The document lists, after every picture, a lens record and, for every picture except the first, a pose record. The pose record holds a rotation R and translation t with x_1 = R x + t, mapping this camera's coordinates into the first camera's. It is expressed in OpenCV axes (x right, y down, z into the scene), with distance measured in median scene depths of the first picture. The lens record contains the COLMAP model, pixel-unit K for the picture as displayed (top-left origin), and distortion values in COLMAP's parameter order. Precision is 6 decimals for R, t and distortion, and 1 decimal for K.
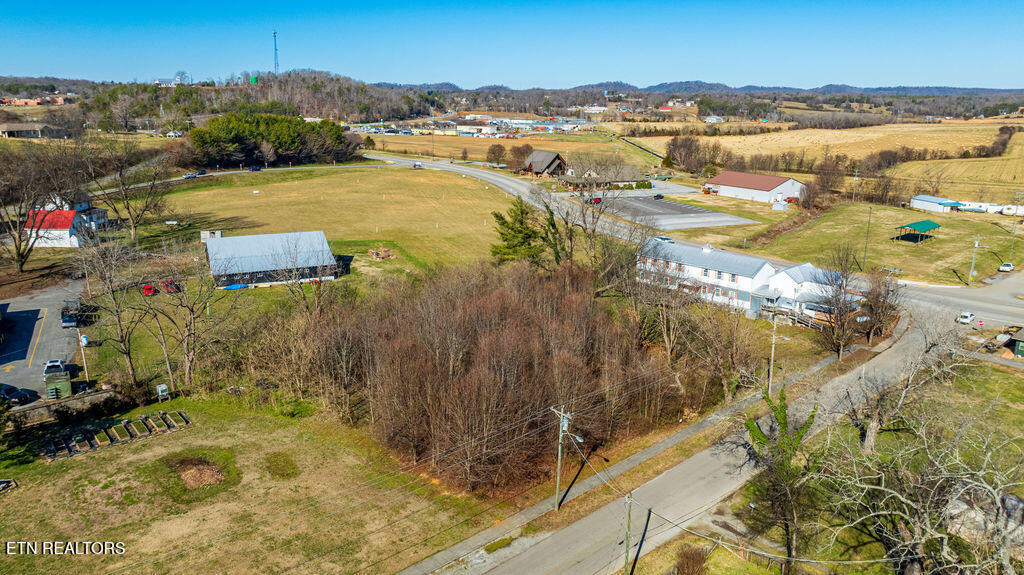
lens RADIAL K [[724.3, 0, 512.0], [0, 724.3, 287.5], [0, 0, 1]] dist [-0.039103, 0.032355]
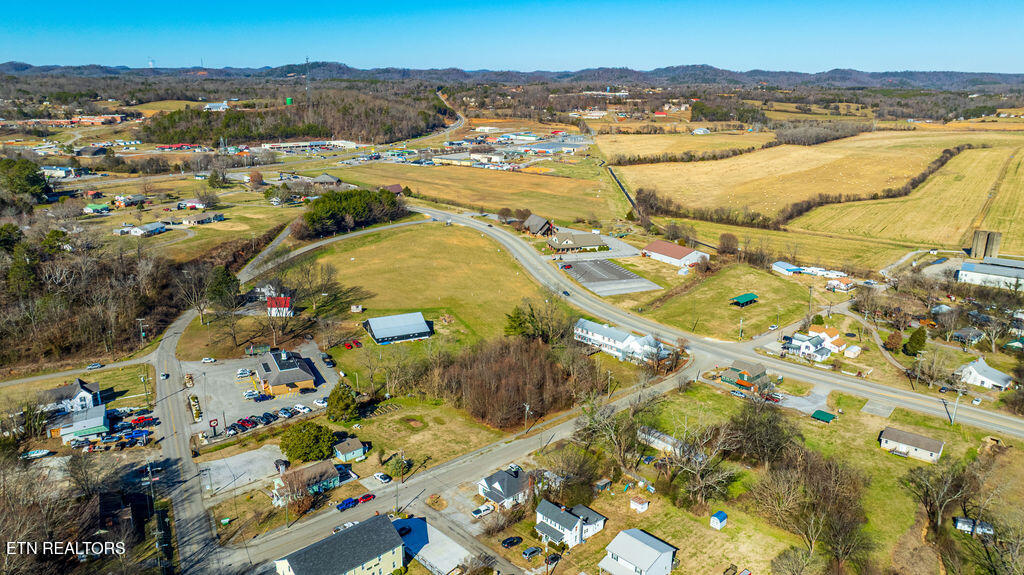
lens RADIAL K [[734.9, 0, 512.0], [0, 734.9, 287.5], [0, 0, 1]] dist [0.002743, -0.058752]
pose [[0.999957, 0.005285, -0.007645, 0.005196], [-0.005060, 0.999560, 0.029234, -0.113442], [0.007796, -0.029194, 0.999543, -0.576015]]
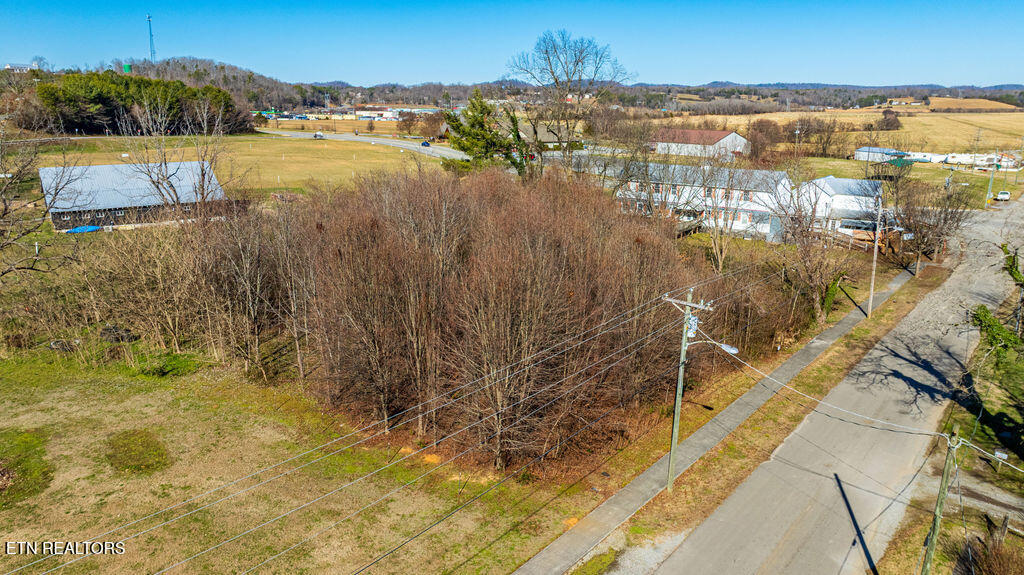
lens RADIAL K [[724.3, 0, 512.0], [0, 724.3, 287.5], [0, 0, 1]] dist [-0.039103, 0.032355]
pose [[0.990059, -0.041420, 0.134417, -0.028993], [0.041576, 0.999134, 0.001647, 0.035577], [-0.134369, 0.003958, 0.990924, 0.113681]]
